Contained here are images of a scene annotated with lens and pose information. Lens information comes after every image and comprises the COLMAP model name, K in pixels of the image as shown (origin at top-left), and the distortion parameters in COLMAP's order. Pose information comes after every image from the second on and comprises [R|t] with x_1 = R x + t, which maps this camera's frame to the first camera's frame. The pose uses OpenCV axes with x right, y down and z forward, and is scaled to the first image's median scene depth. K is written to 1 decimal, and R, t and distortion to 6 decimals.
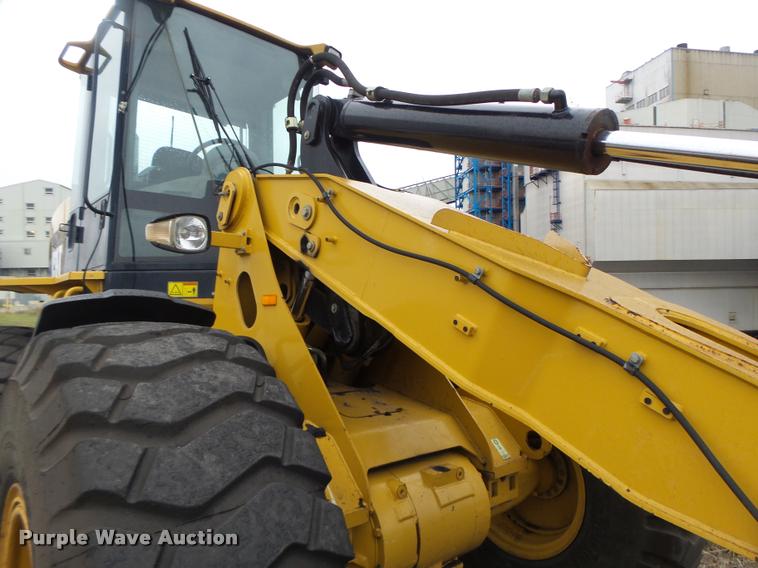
lens RADIAL K [[488.1, 0, 365.5], [0, 488.1, 280.2], [0, 0, 1]] dist [-0.016967, 0.002234]
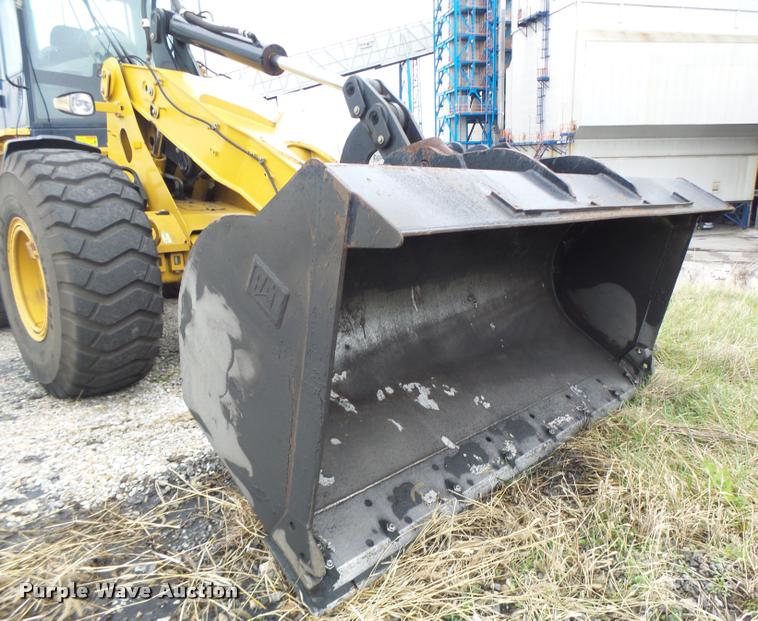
lens RADIAL K [[584.5, 0, 422.8], [0, 584.5, 322.1], [0, 0, 1]] dist [-0.017682, 0.013720]
pose [[0.994490, -0.033735, 0.099253, 0.453431], [0.004647, 0.960062, 0.279748, 0.055731], [-0.104727, -0.277746, 0.954929, -0.969155]]
